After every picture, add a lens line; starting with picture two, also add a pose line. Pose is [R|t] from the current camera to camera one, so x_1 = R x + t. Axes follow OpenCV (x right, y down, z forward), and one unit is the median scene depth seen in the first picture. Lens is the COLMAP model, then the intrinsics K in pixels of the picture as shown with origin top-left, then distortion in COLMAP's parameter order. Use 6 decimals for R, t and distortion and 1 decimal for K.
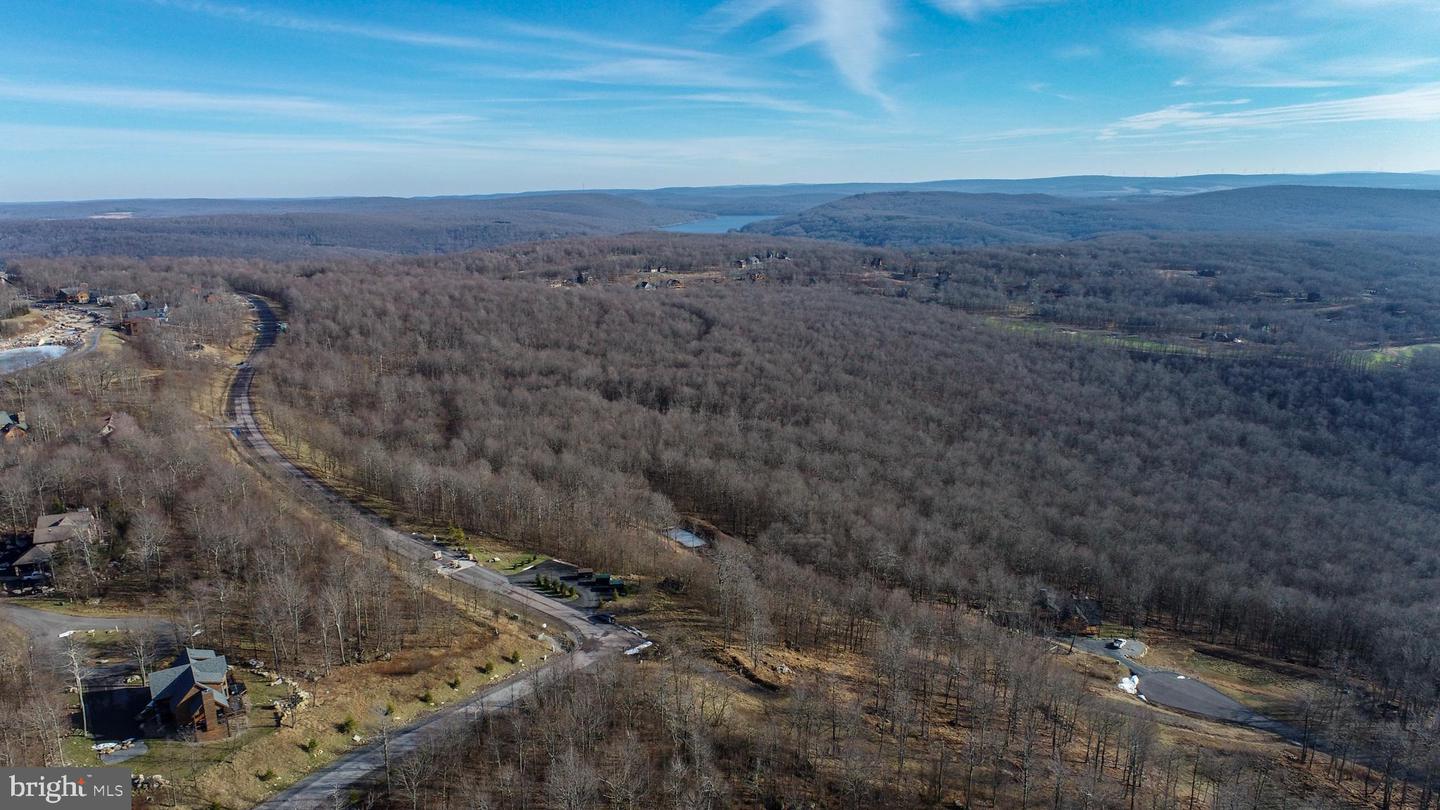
lens RADIAL K [[966.0, 0, 719.6], [0, 966.0, 347.0], [0, 0, 1]] dist [-0.019820, 0.009141]
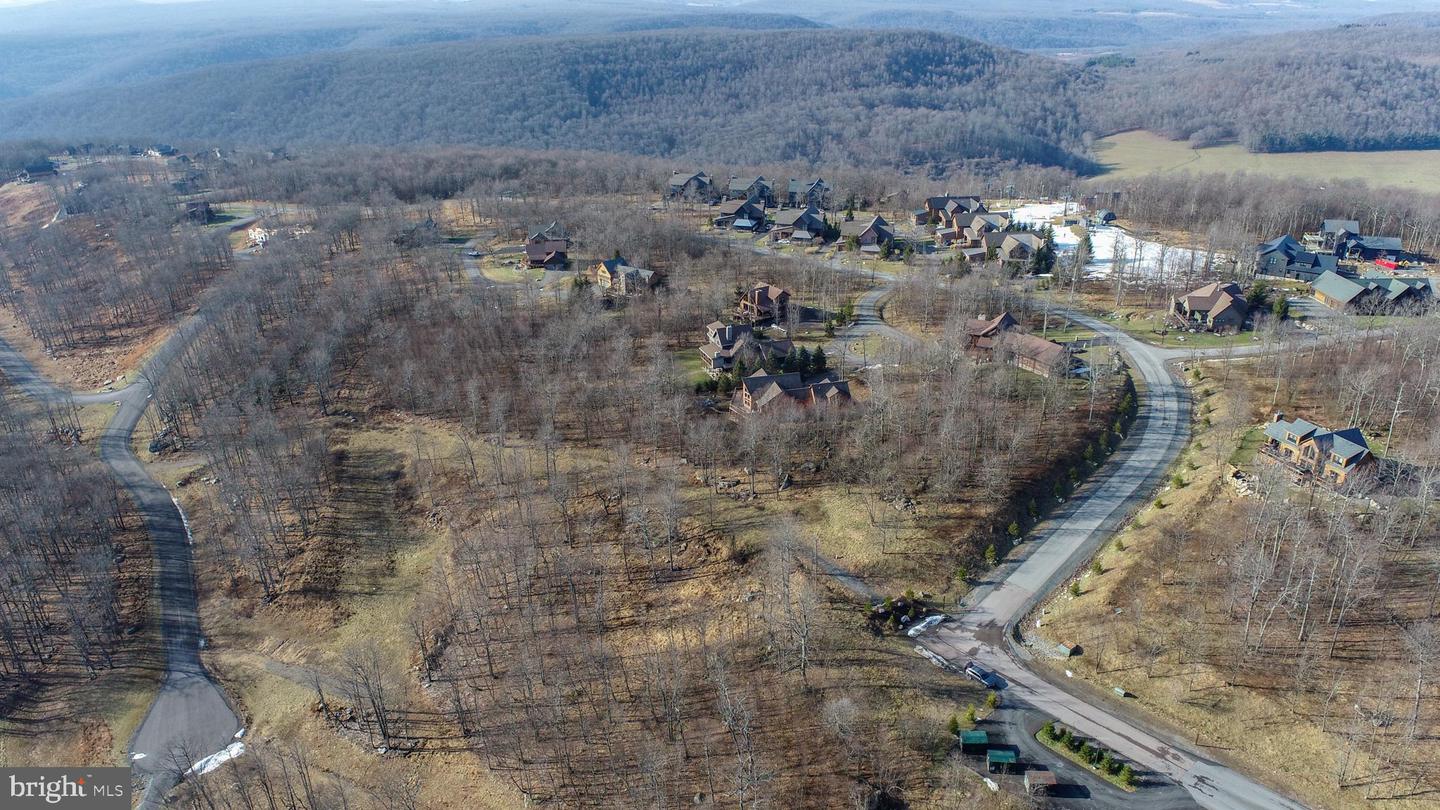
lens RADIAL K [[966.0, 0, 718.3], [0, 966.0, 402.6], [0, 0, 1]] dist [-0.019820, 0.009141]
pose [[-0.970526, -0.068091, 0.231176, -0.016846], [0.067236, 0.844662, 0.531061, -0.048380], [-0.231426, 0.530952, -0.815188, 0.295667]]
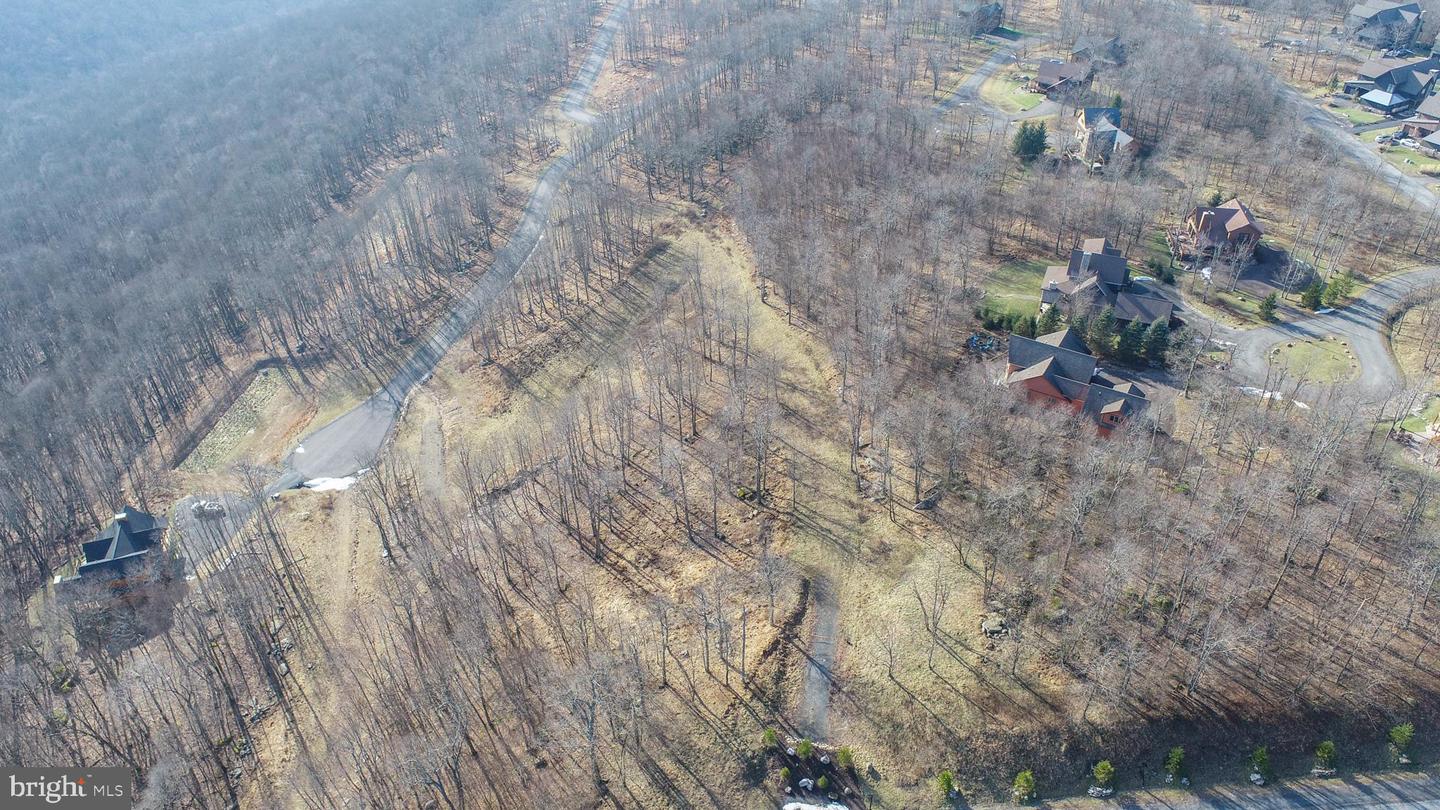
lens RADIAL K [[966.0, 0, 722.1], [0, 966.0, 402.7], [0, 0, 1]] dist [-0.019820, 0.009141]
pose [[-0.519457, -0.483956, 0.704238, -0.058217], [0.160687, 0.754128, 0.636766, -0.033280], [-0.839252, 0.443934, -0.313972, 0.207855]]
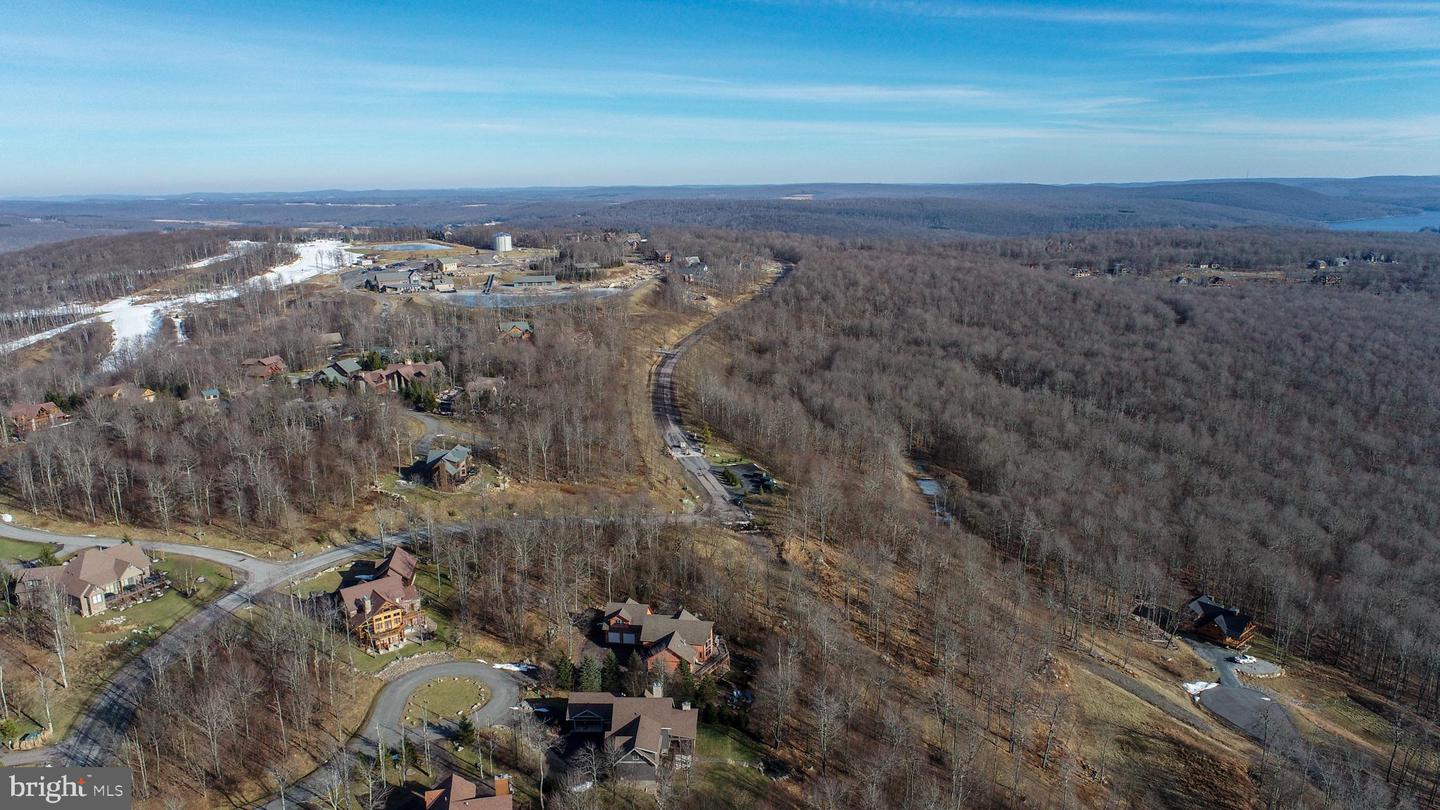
lens RADIAL K [[966.0, 0, 724.6], [0, 966.0, 399.8], [0, 0, 1]] dist [-0.019820, 0.009141]
pose [[0.799550, 0.138254, -0.584471, 0.124916], [-0.099303, 0.990182, 0.098378, 0.002387], [0.592334, -0.020619, 0.805429, -0.016457]]
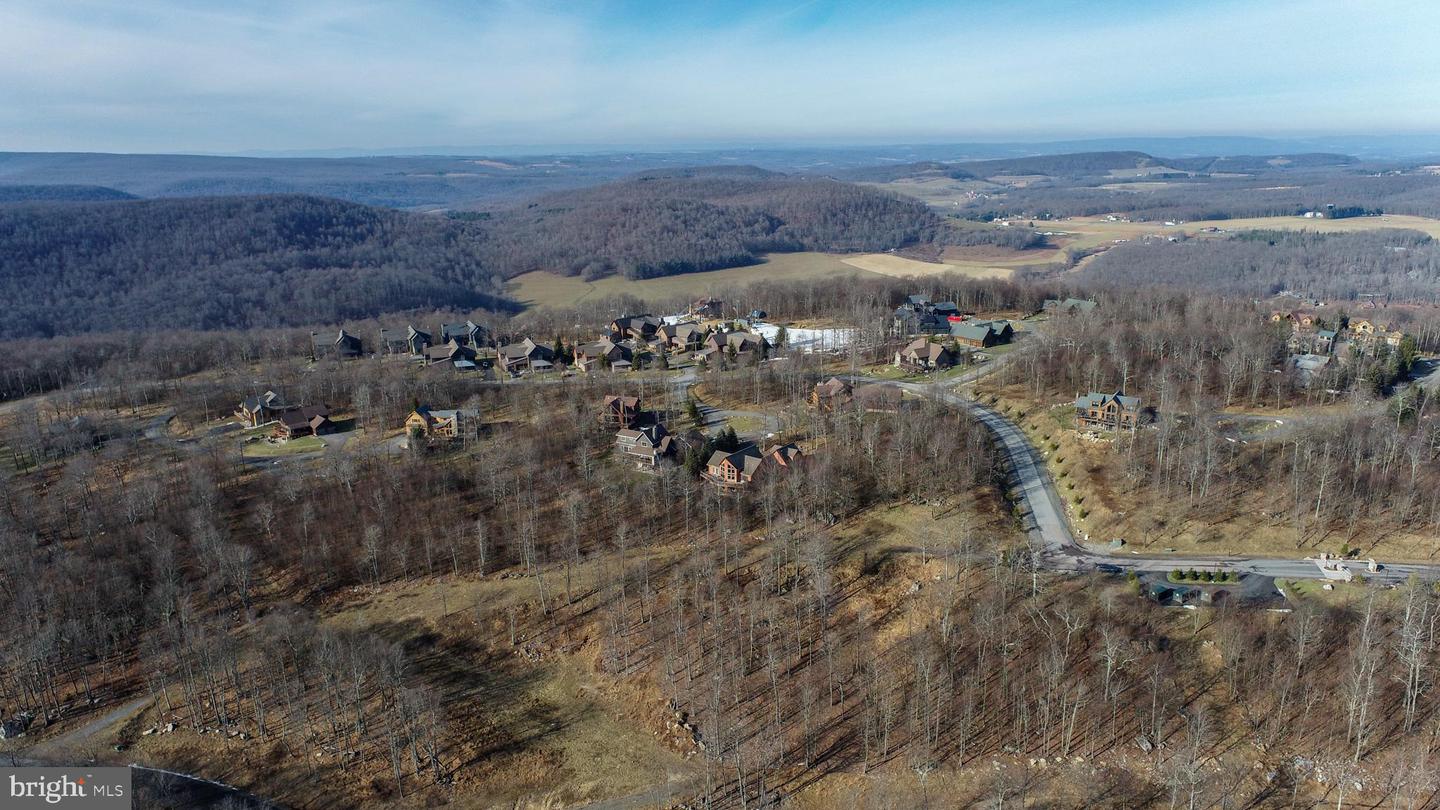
lens RADIAL K [[966.0, 0, 717.6], [0, 966.0, 402.1], [0, 0, 1]] dist [-0.019820, 0.009141]
pose [[-0.909556, 0.137333, -0.392233, 0.123410], [-0.036382, 0.913882, 0.404347, -0.053862], [0.413985, 0.382047, -0.826231, 0.318295]]
